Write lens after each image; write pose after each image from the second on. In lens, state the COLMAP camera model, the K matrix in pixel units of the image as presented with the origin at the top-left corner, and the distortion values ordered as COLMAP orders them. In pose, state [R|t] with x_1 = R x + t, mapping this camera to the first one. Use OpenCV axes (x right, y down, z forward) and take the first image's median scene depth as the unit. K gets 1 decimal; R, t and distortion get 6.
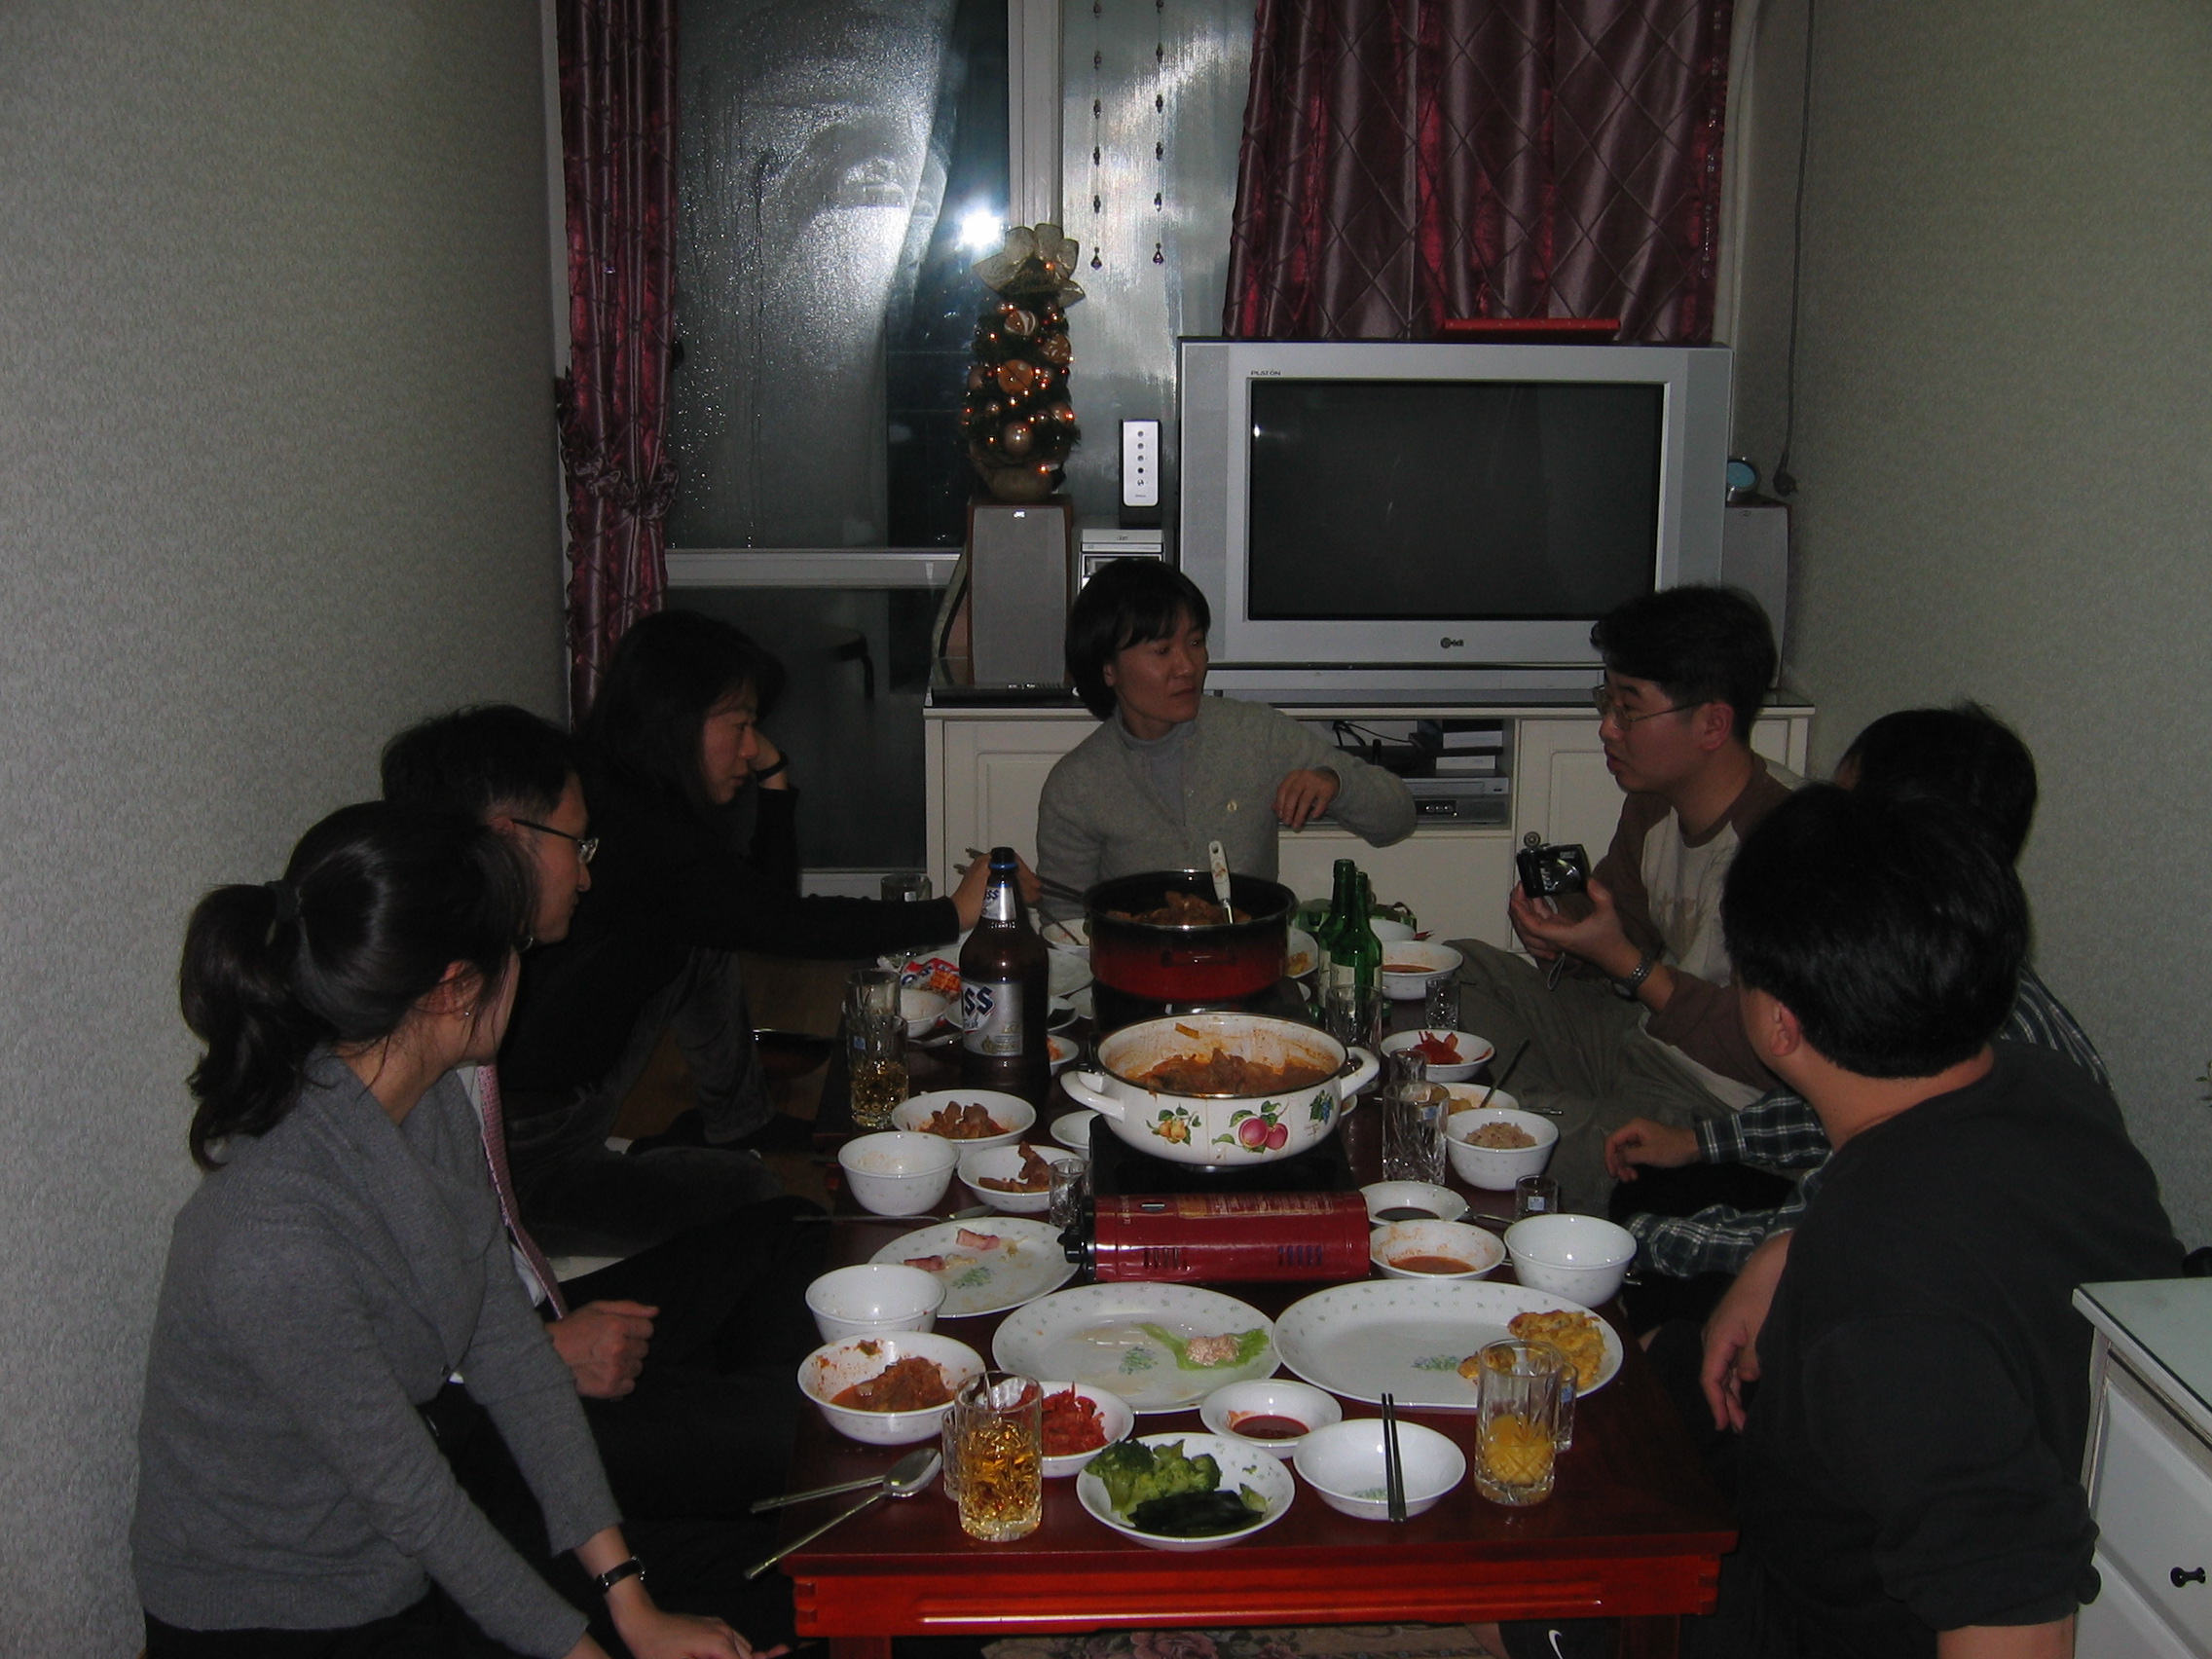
lens RADIAL K [[2495.0, 0, 1099.9], [0, 2495.0, 815.7], [0, 0, 1]] dist [-0.101335, 0.000000]
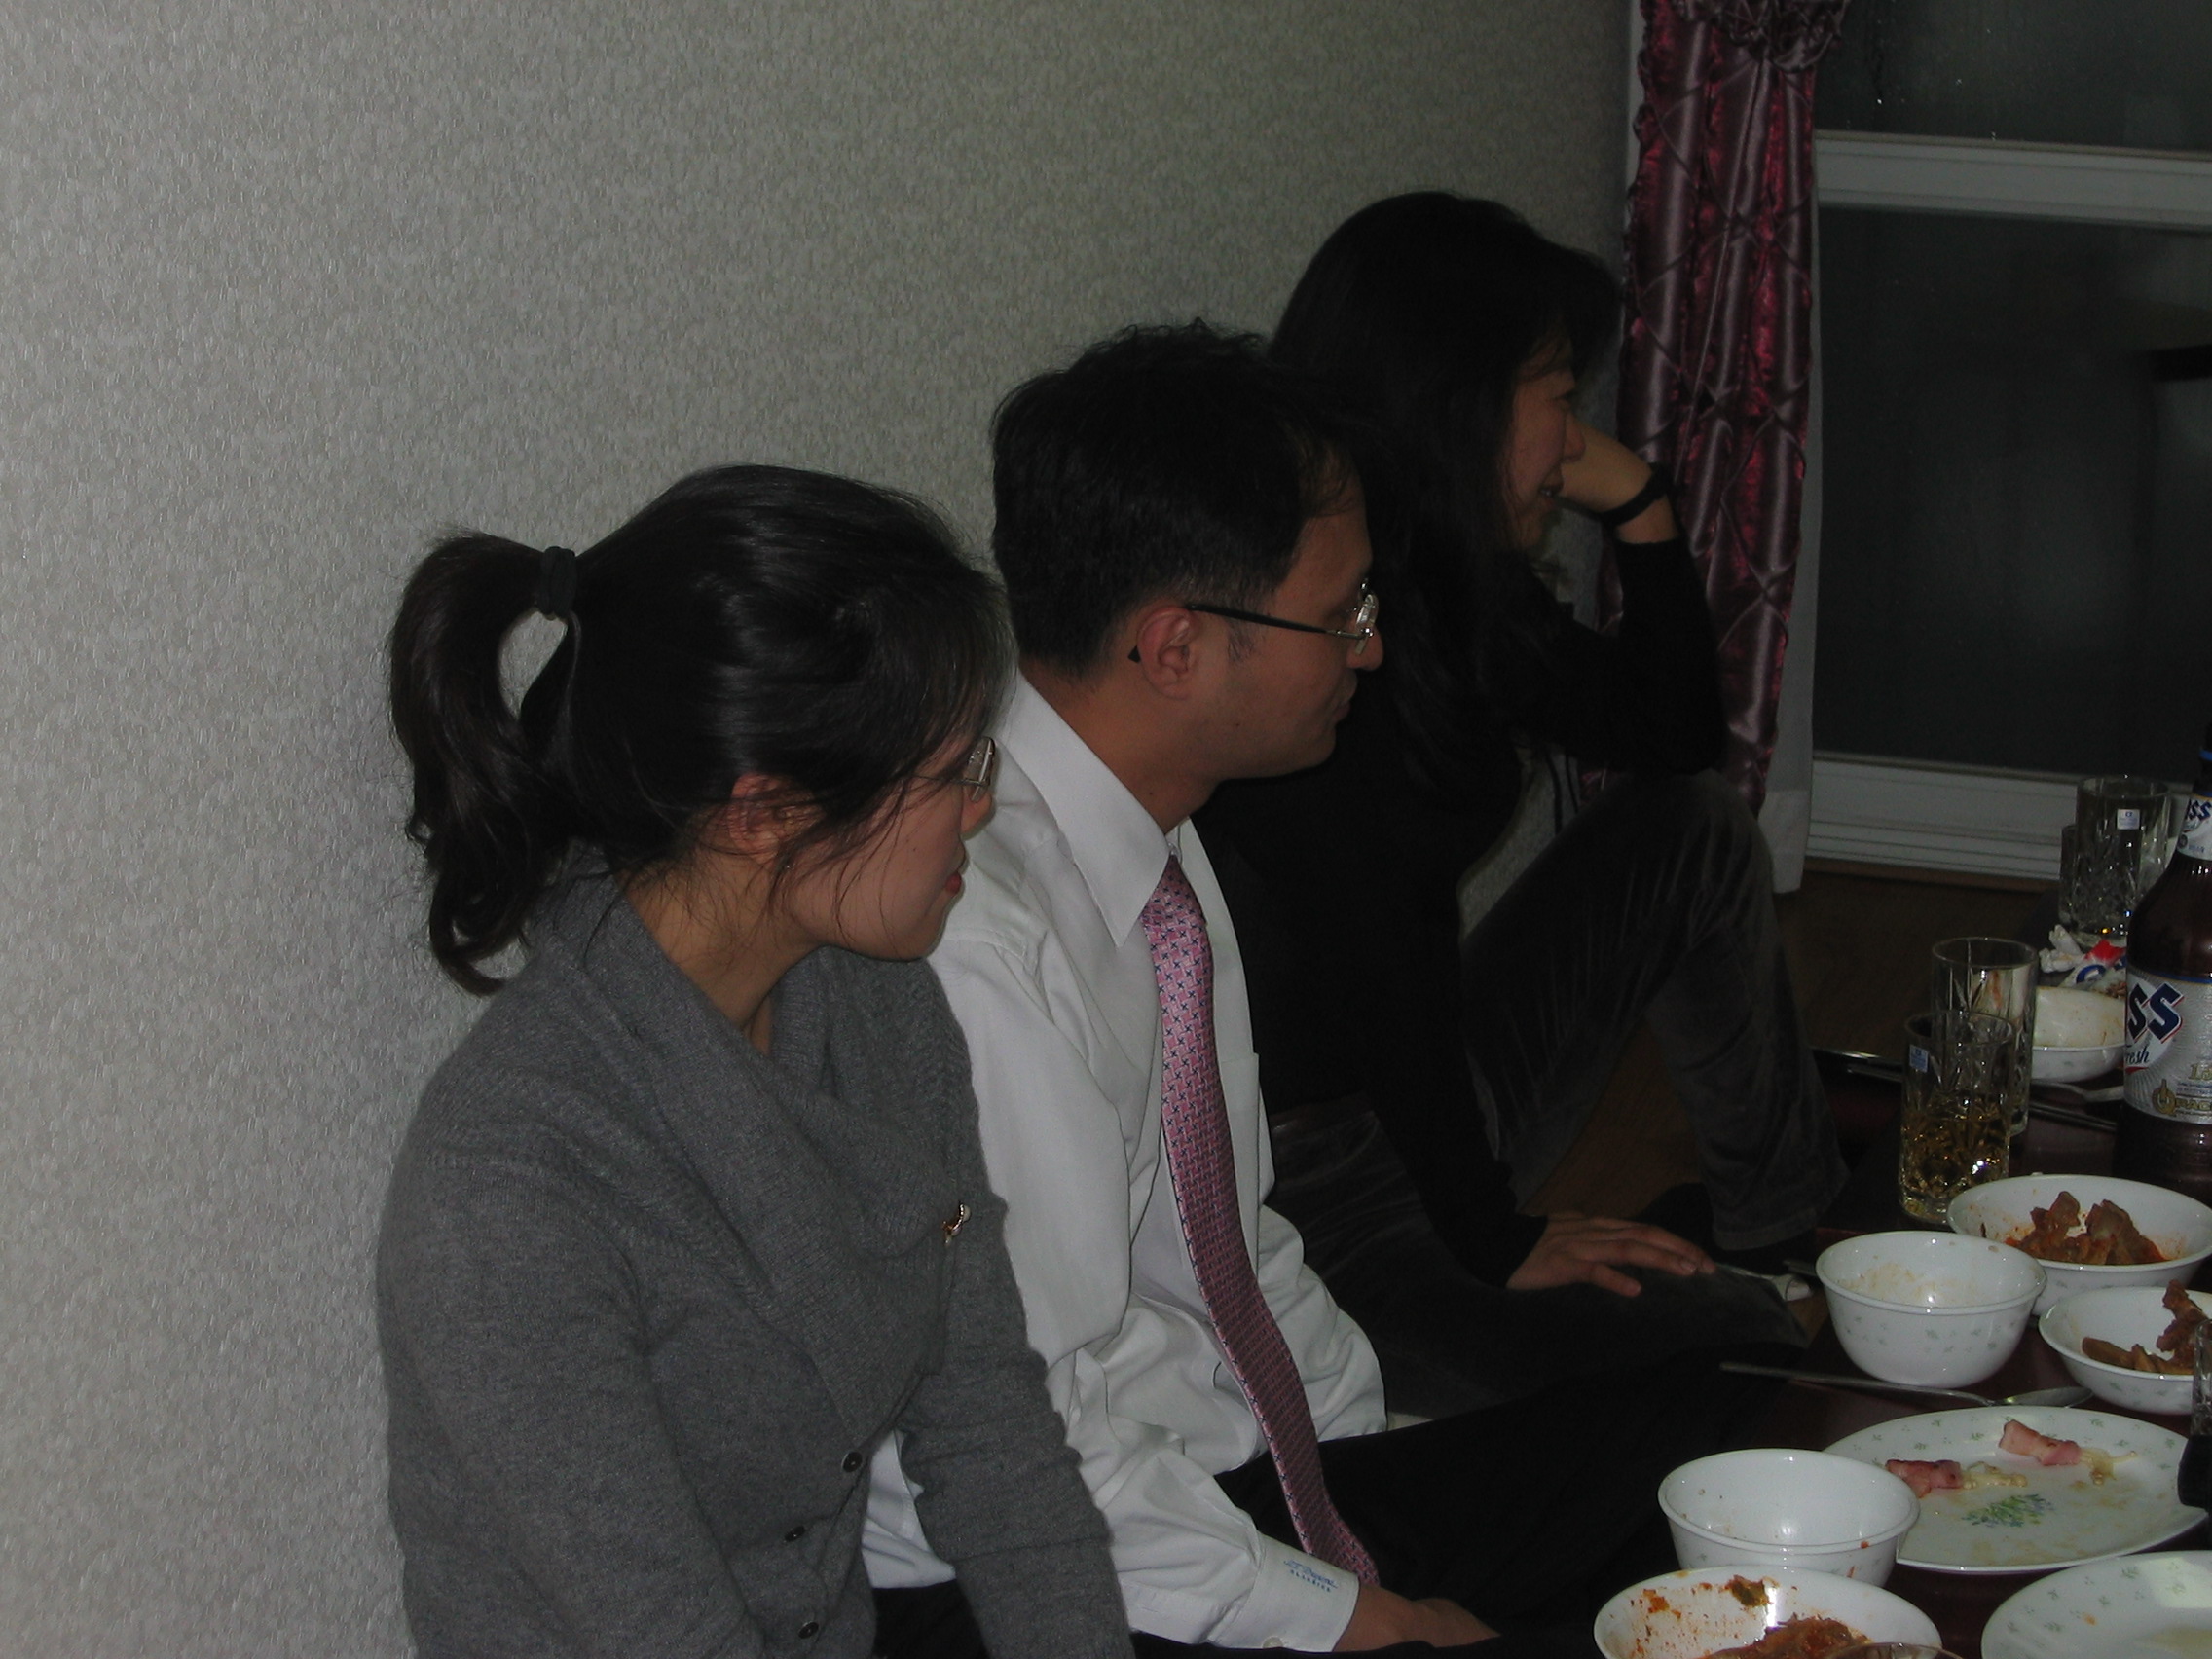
lens RADIAL K [[5037.4, 0, 1116.6], [0, 5037.4, 831.9], [0, 0, 1]] dist [-0.193251, 0.000000]
pose [[0.931100, 0.097004, -0.351630, 0.105685], [-0.087605, 0.995245, 0.042585, 0.011004], [0.354089, -0.008846, 0.935170, -0.046118]]
